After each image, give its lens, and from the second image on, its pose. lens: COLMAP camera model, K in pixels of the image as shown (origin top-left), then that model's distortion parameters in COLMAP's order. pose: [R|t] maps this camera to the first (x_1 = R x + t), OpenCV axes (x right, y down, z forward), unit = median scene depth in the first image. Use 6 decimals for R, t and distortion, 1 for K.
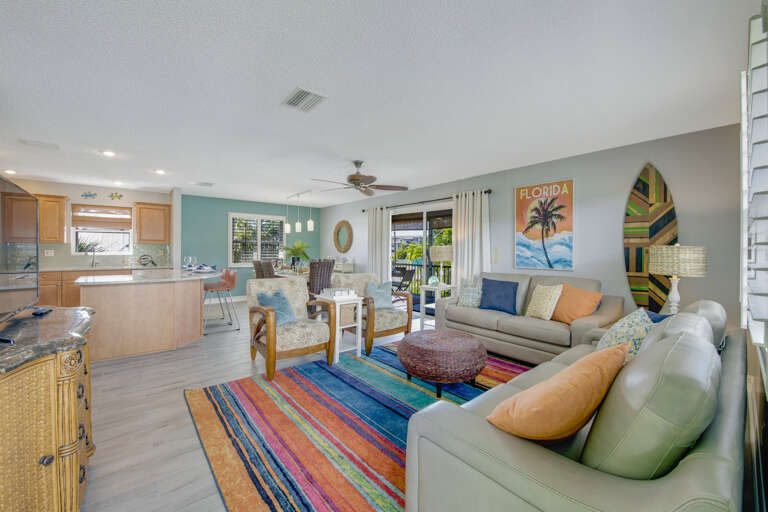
lens RADIAL K [[310.2, 0, 386.4], [0, 310.2, 251.6], [0, 0, 1]] dist [-0.012705, -0.000308]
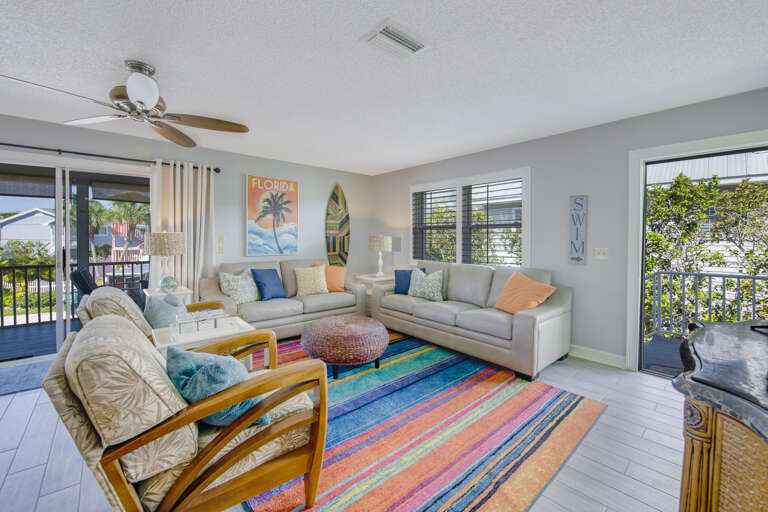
lens RADIAL K [[310.2, 0, 381.3], [0, 310.2, 236.8], [0, 0, 1]] dist [-0.012705, -0.000308]
pose [[-0.012426, -0.003219, 0.999918, -0.605675], [-0.001597, 0.999994, 0.003199, -0.012991], [-0.999922, -0.001557, -0.012431, 0.619486]]
